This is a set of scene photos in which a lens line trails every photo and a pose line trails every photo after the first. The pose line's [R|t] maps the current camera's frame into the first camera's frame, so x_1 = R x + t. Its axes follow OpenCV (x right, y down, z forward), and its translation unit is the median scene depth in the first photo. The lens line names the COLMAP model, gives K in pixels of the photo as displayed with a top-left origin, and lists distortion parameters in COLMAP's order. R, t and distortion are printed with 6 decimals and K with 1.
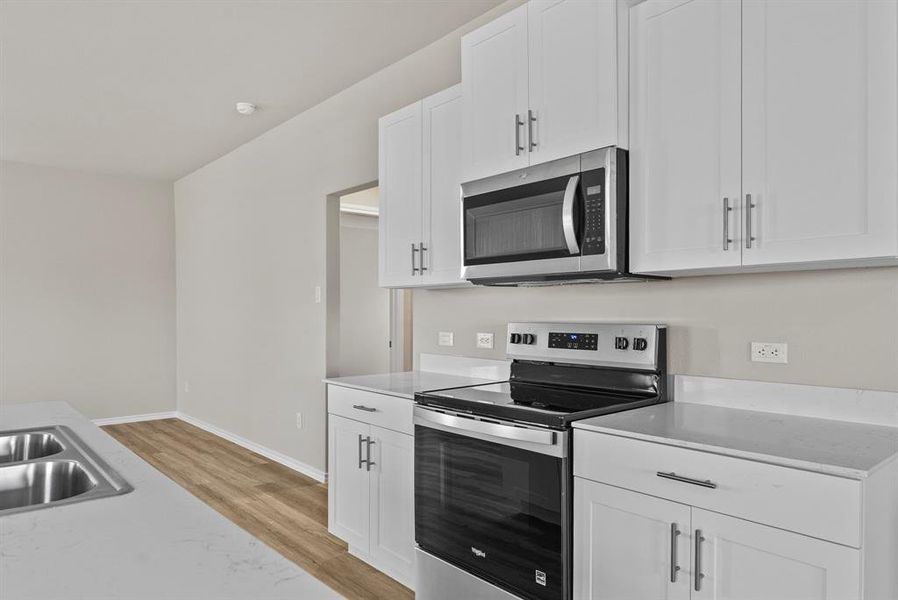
lens RADIAL K [[594.1, 0, 450.8], [0, 594.1, 311.8], [0, 0, 1]] dist [-0.001628, -0.000117]
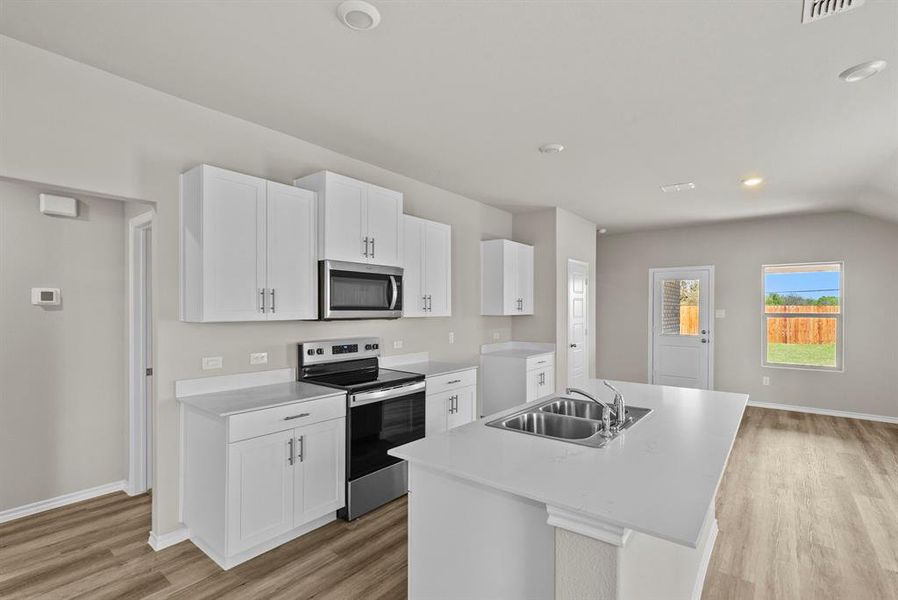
lens RADIAL K [[420.1, 0, 449.1], [0, 420.1, 302.7], [0, 0, 1]] dist [0.001330, 0.000867]
pose [[-0.193853, 0.021377, 0.980798, -1.338750], [0.002604, 0.999770, -0.021276, -0.080370], [-0.981027, -0.001570, -0.193864, 1.012573]]
